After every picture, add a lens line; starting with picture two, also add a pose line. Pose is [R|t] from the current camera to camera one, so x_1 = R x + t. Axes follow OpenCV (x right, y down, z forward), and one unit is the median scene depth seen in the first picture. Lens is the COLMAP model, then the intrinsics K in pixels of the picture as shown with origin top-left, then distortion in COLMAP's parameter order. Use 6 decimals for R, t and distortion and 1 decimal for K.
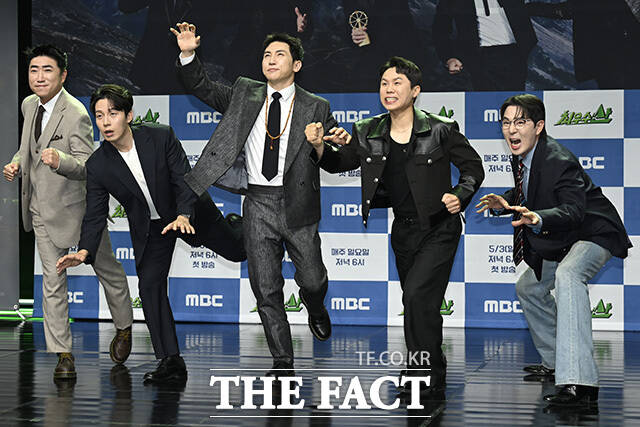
lens RADIAL K [[1339.2, 0, 320.0], [0, 1339.2, 210.6], [0, 0, 1]] dist [0.007485, 0.000000]
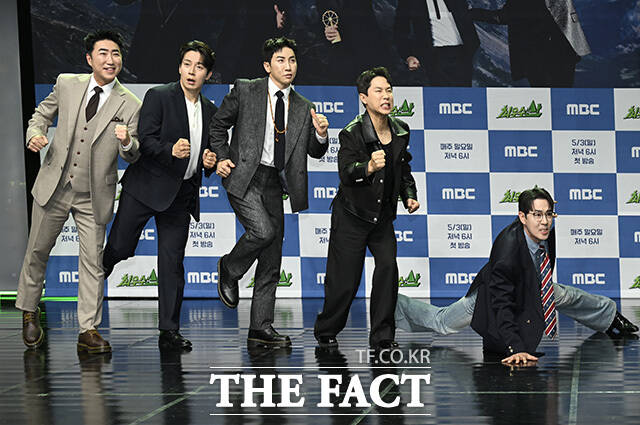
lens RADIAL K [[1210.2, 0, 320.0], [0, 1210.2, 215.4], [0, 0, 1]] dist [-0.006496, 0.000000]
pose [[0.970581, -0.003861, 0.240744, -0.218126], [-0.000906, 0.999806, 0.019687, -0.001234], [-0.240773, -0.019326, 0.970389, 0.040279]]
